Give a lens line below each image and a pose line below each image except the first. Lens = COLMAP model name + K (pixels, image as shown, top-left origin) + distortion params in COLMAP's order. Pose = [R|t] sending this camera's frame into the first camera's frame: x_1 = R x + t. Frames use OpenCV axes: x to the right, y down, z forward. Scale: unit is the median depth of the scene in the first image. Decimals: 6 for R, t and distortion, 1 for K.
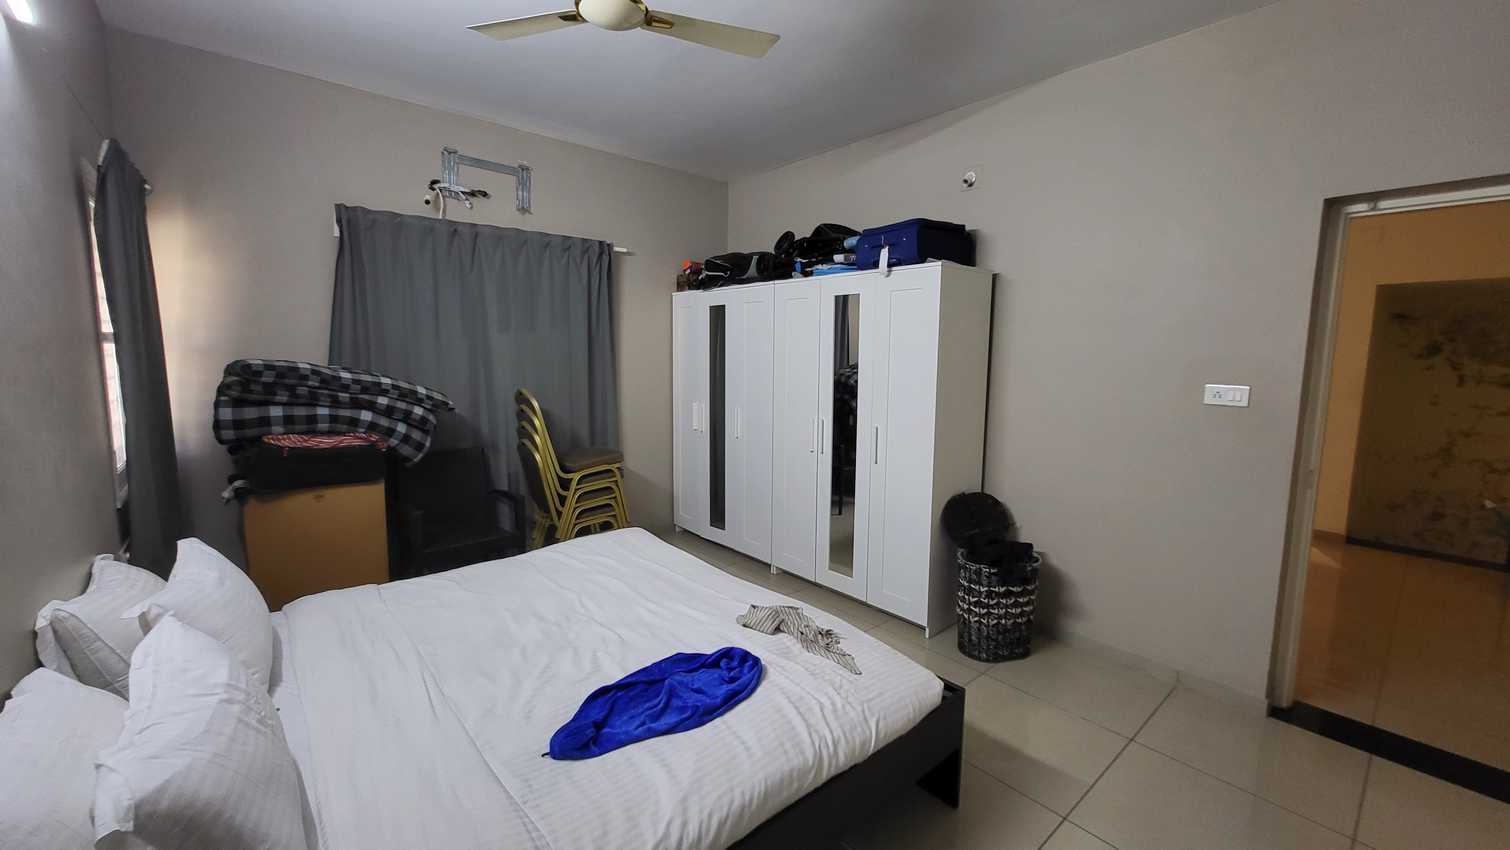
lens RADIAL K [[593.3, 0, 756.8], [0, 593.3, 419.3], [0, 0, 1]] dist [0.001069, 0.000008]
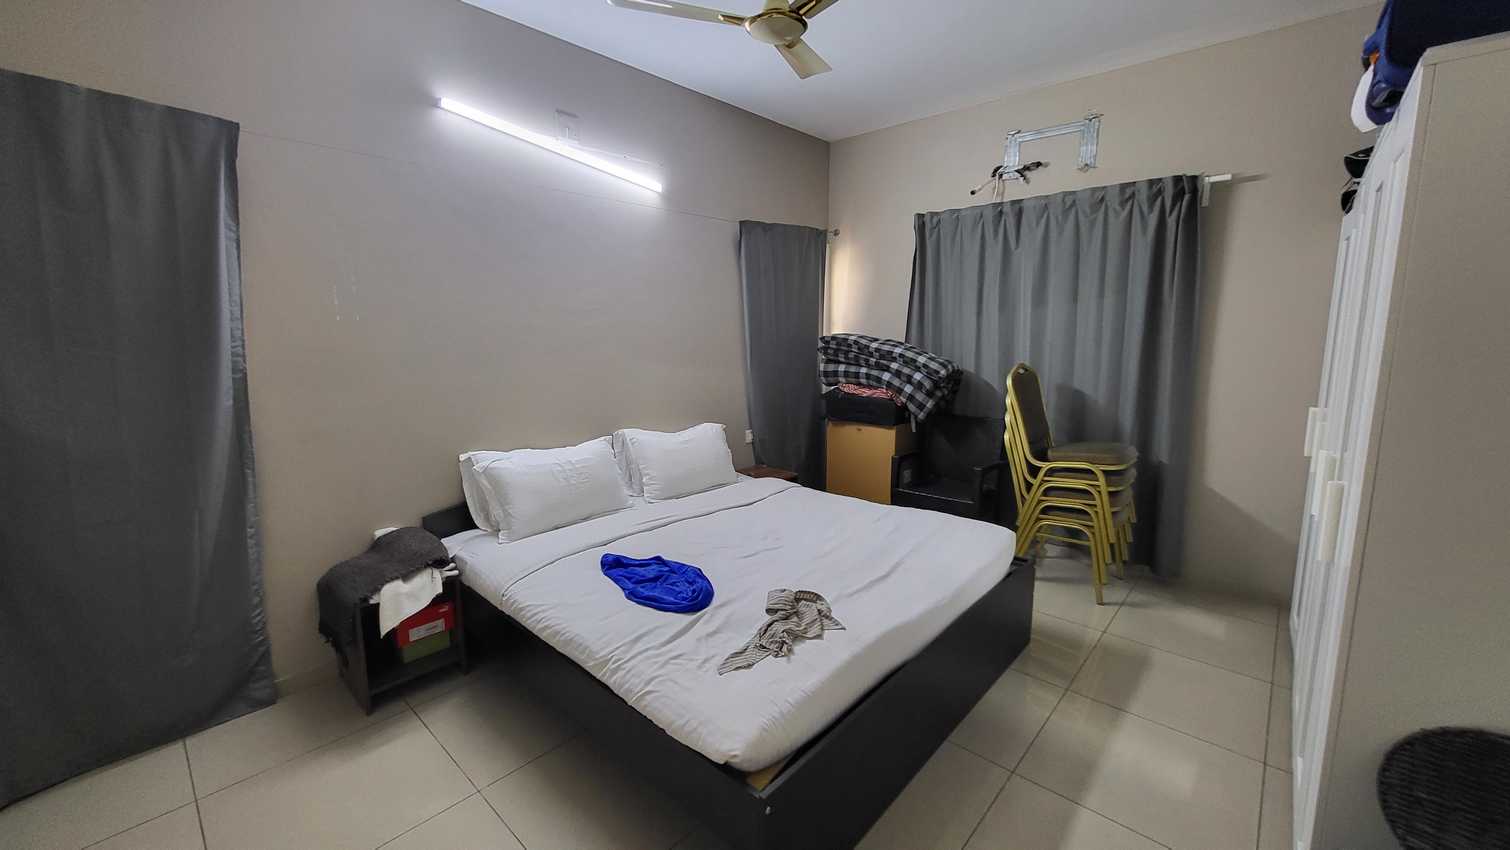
lens RADIAL K [[593.3, 0, 756.8], [0, 593.3, 419.3], [0, 0, 1]] dist [0.001069, 0.000008]
pose [[0.114206, 0.140177, -0.983518, 0.611018], [-0.105850, 0.986077, 0.128250, -0.049363], [0.987802, 0.089458, 0.127454, 0.539301]]
